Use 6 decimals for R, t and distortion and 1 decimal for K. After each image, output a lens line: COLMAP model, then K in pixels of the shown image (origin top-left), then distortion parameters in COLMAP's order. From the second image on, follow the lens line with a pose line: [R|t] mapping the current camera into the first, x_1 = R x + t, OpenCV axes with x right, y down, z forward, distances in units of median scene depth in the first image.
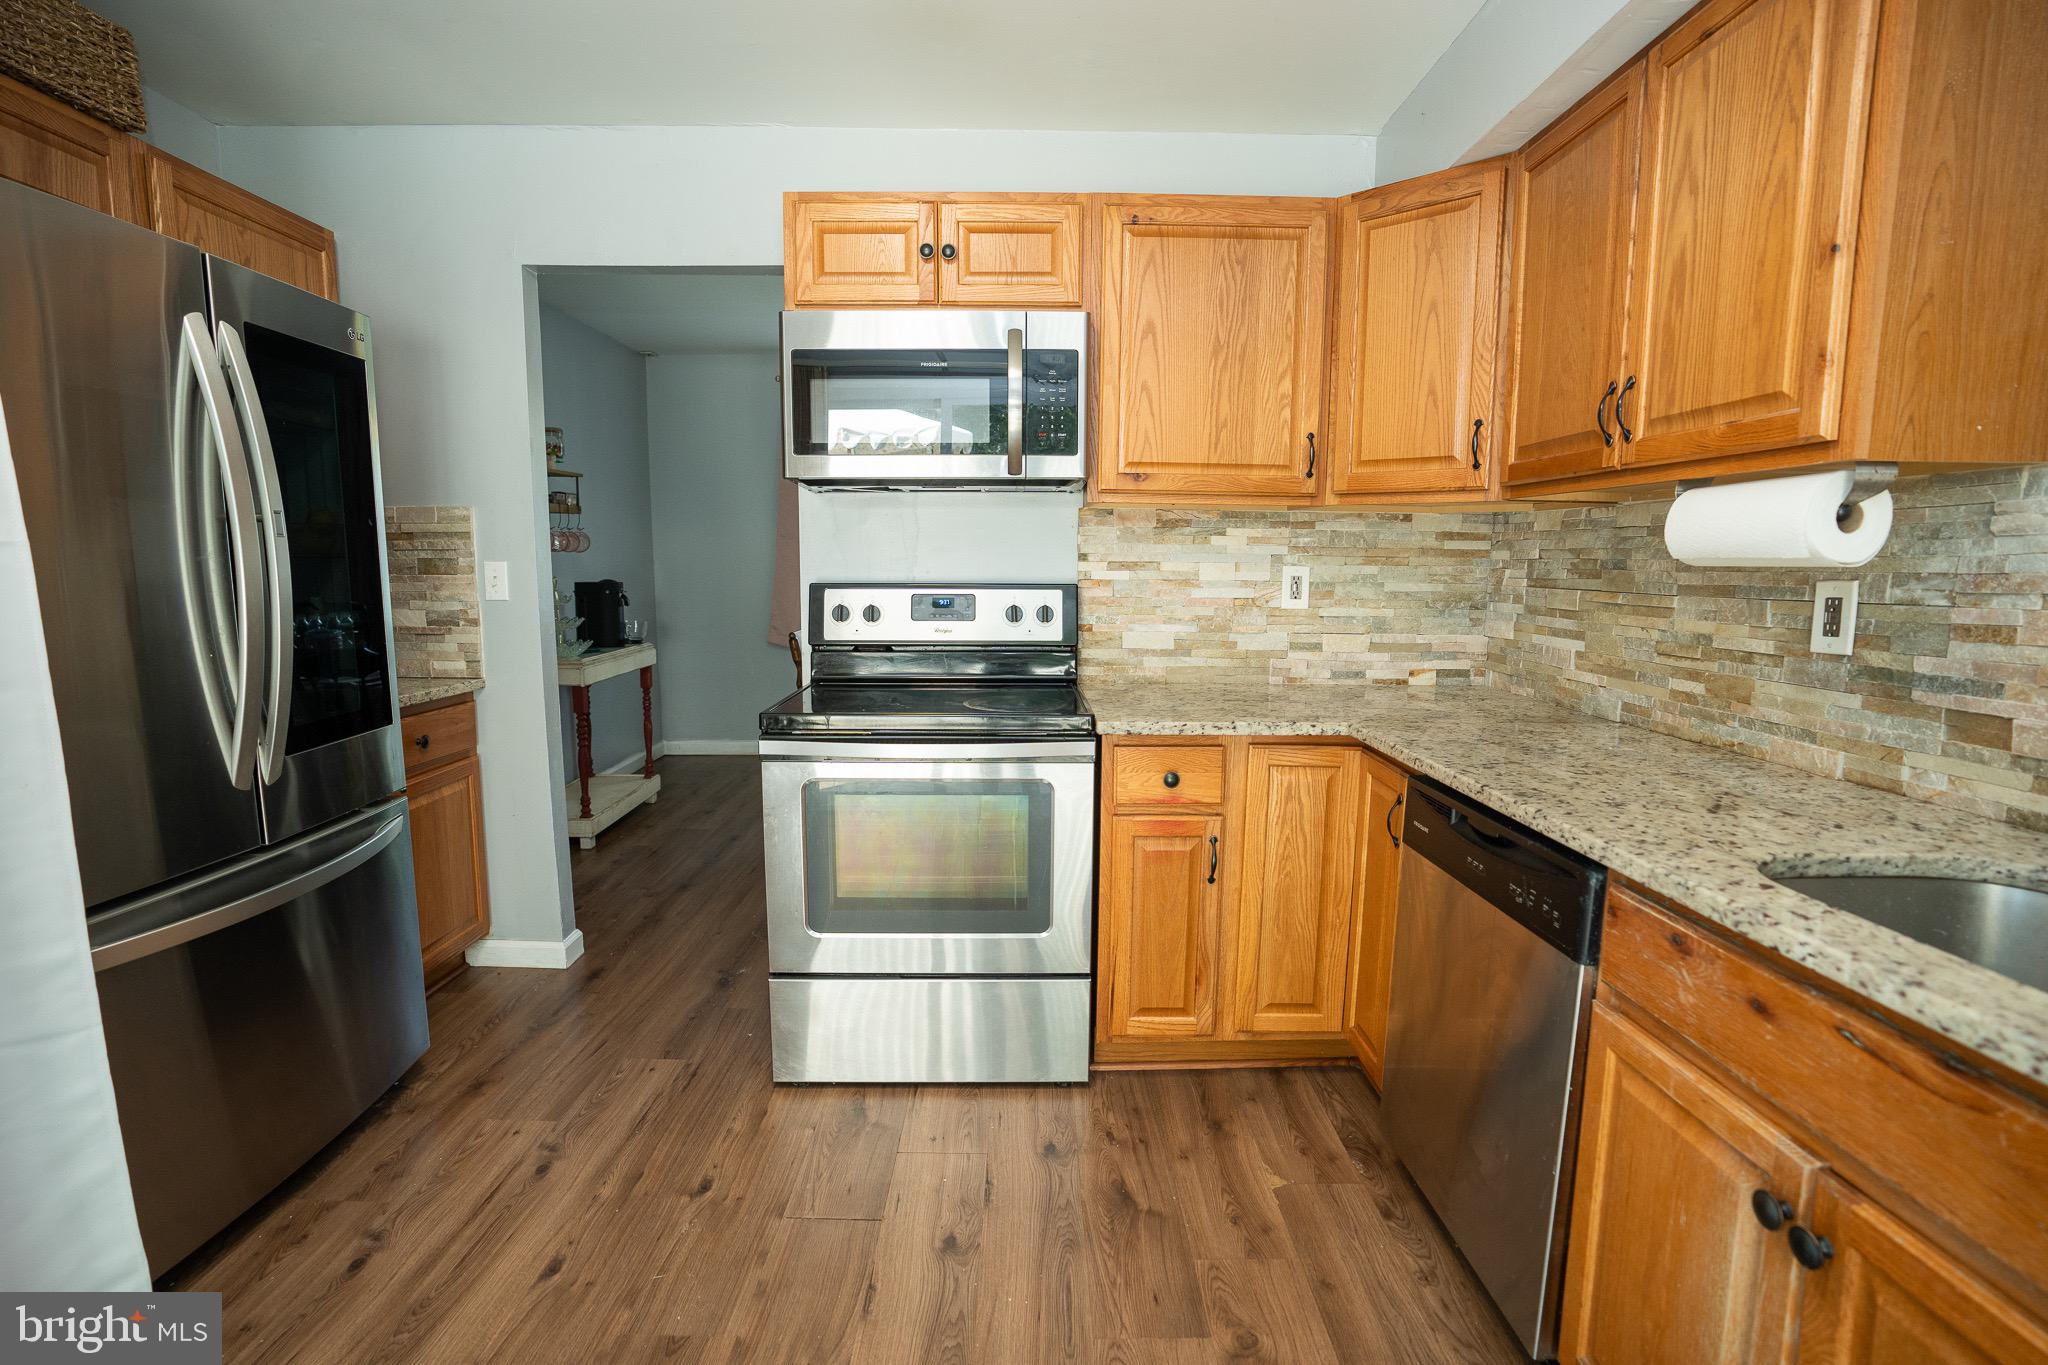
lens RADIAL K [[934.9, 0, 1030.8], [0, 934.9, 677.1], [0, 0, 1]] dist [-0.077870, 0.029065]
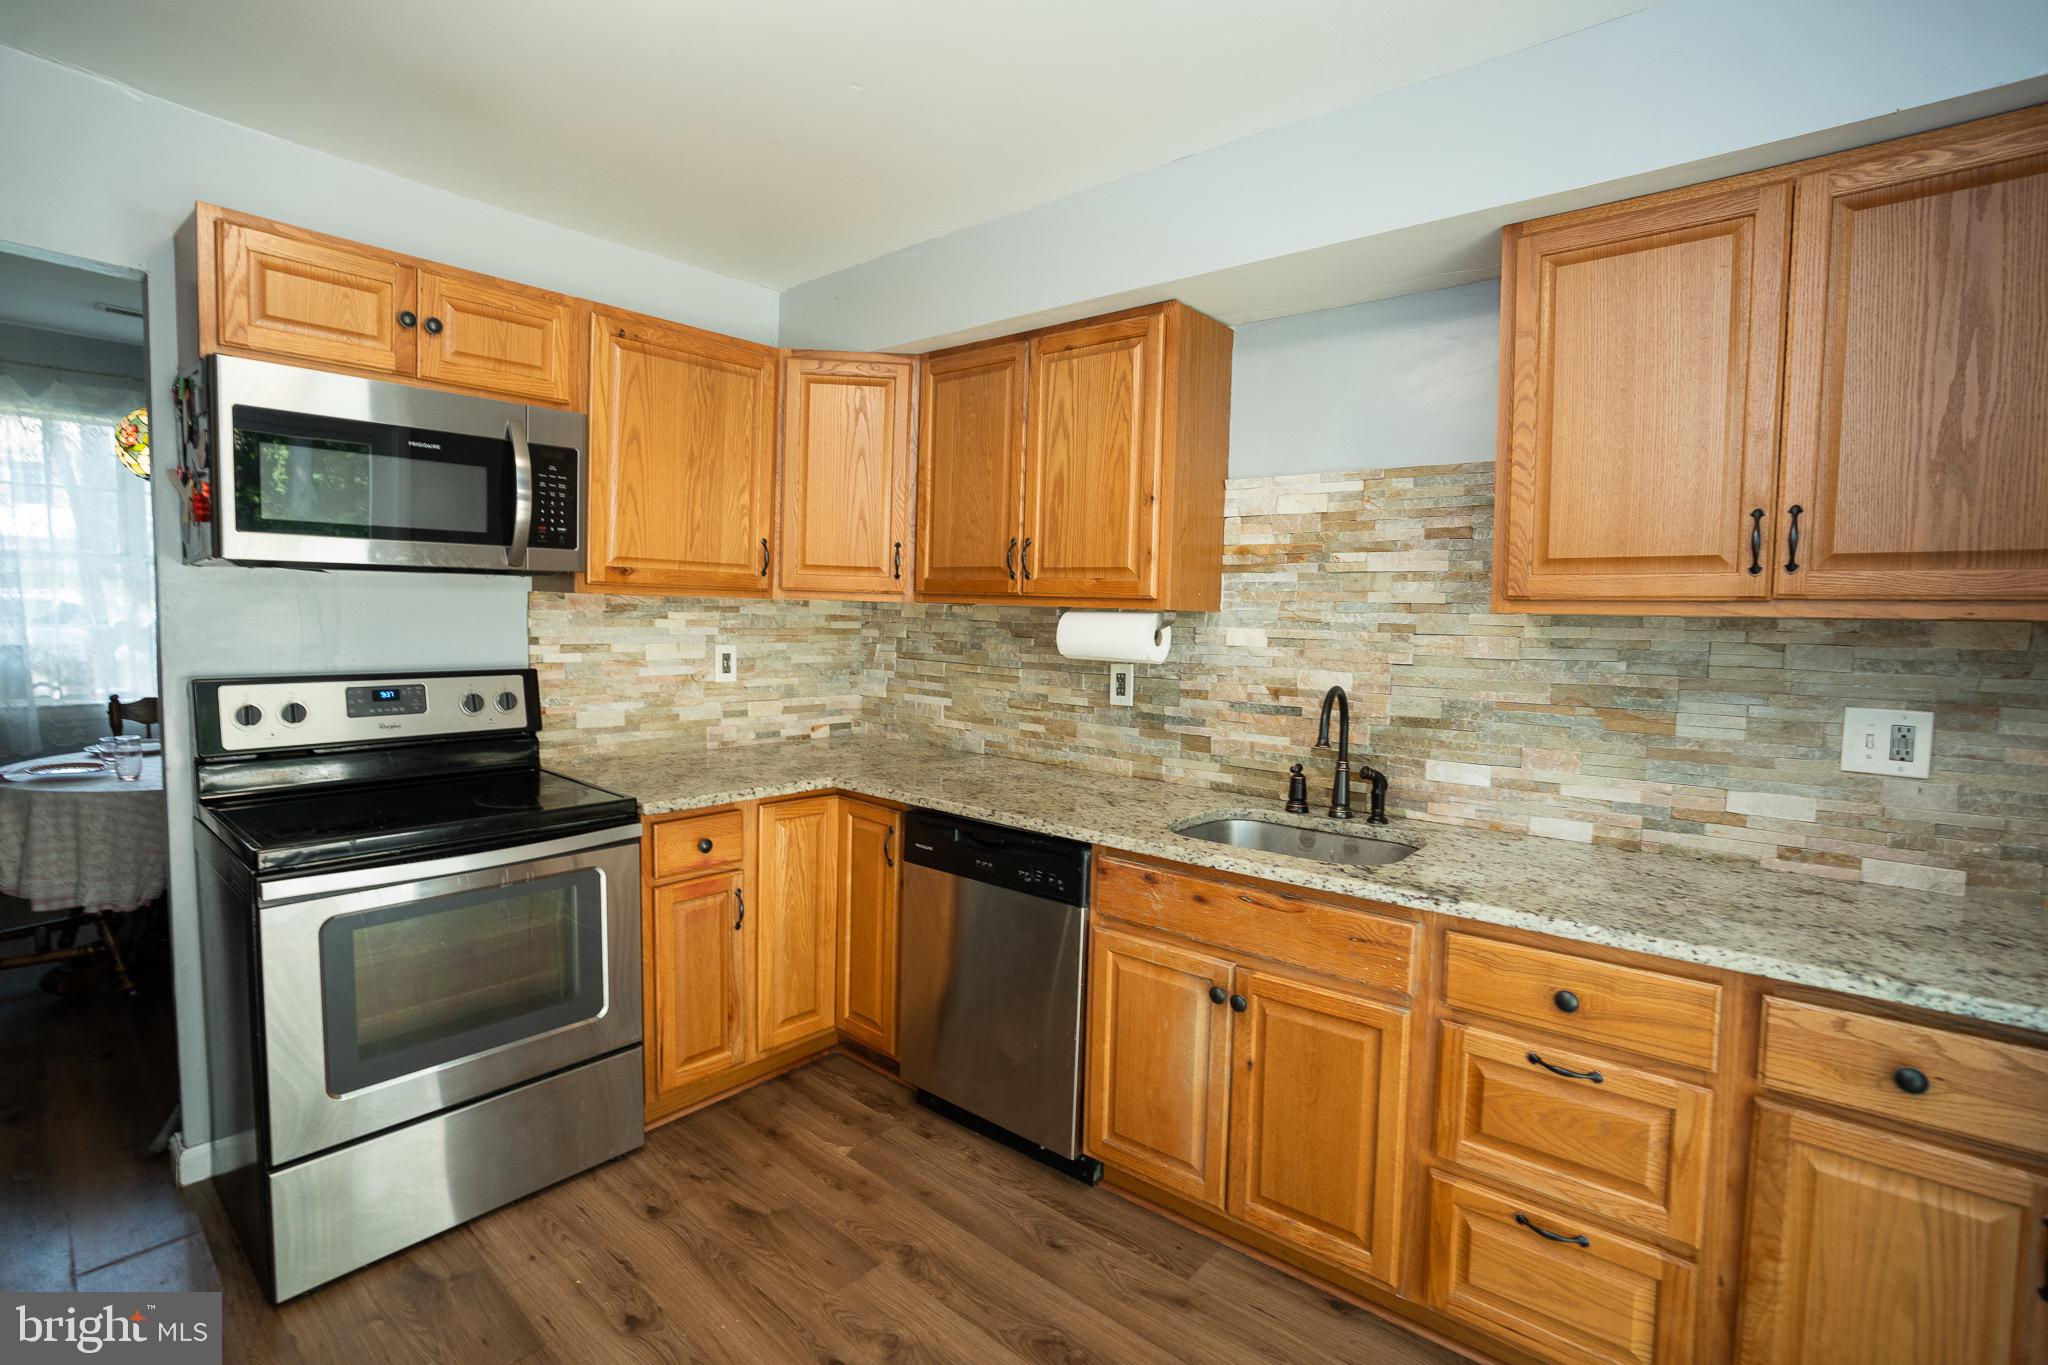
lens RADIAL K [[934.9, 0, 1030.8], [0, 934.9, 677.1], [0, 0, 1]] dist [-0.077870, 0.029065]
pose [[0.654502, -0.043531, 0.754806, -0.411874], [0.069506, 0.997578, -0.002738, -0.061664], [-0.752859, 0.054256, 0.655942, -0.043855]]
